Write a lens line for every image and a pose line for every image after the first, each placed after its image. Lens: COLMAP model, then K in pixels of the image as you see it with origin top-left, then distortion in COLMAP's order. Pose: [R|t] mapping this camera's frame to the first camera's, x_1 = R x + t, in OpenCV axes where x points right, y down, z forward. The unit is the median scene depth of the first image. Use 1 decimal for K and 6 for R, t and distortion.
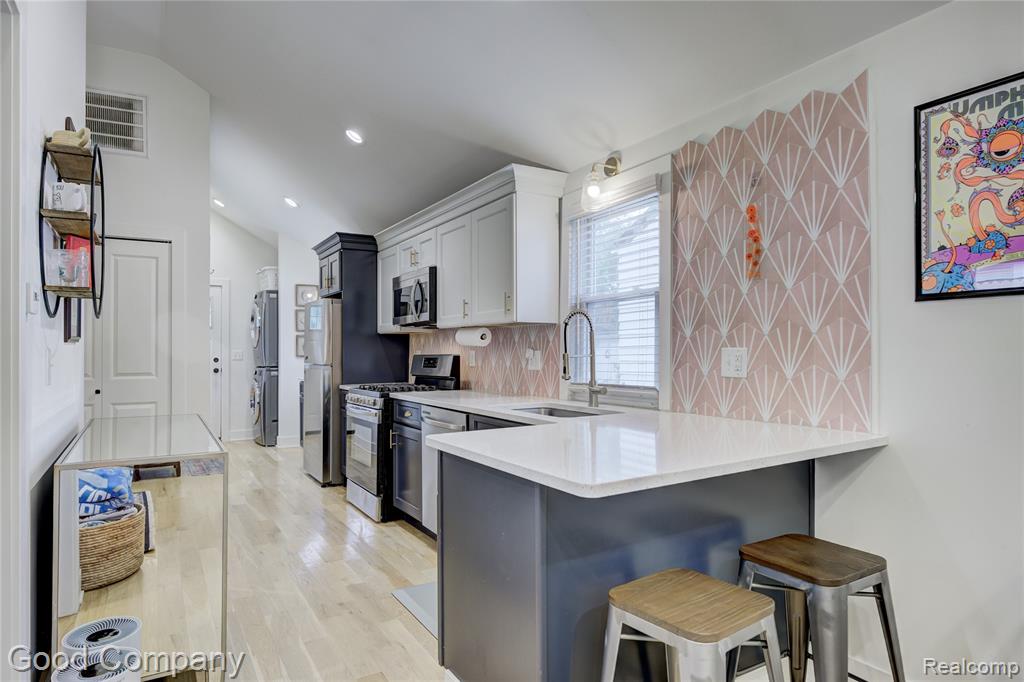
lens RADIAL K [[581.3, 0, 506.7], [0, 581.3, 345.0], [0, 0, 1]] dist [-0.005927, 0.000771]
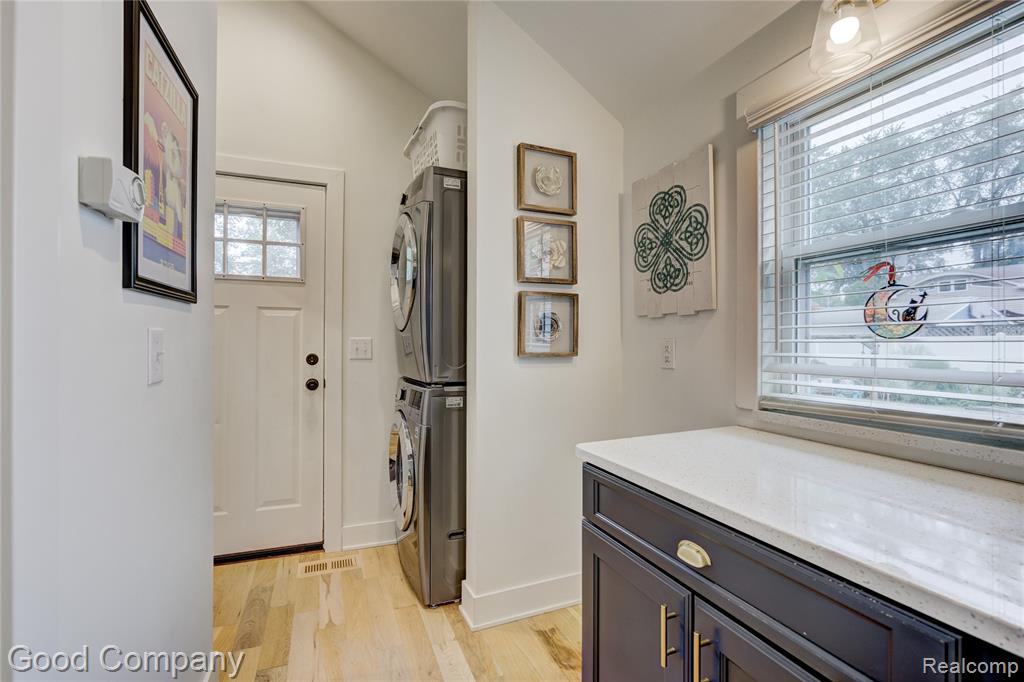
lens RADIAL K [[446.3, 0, 504.8], [0, 446.3, 341.9], [0, 0, 1]] dist [-0.022544, 0.000587]
pose [[0.988050, 0.008220, -0.153916, -0.500528], [-0.006803, 0.999930, 0.009728, 0.014127], [0.153985, -0.008564, 0.988036, 1.123356]]
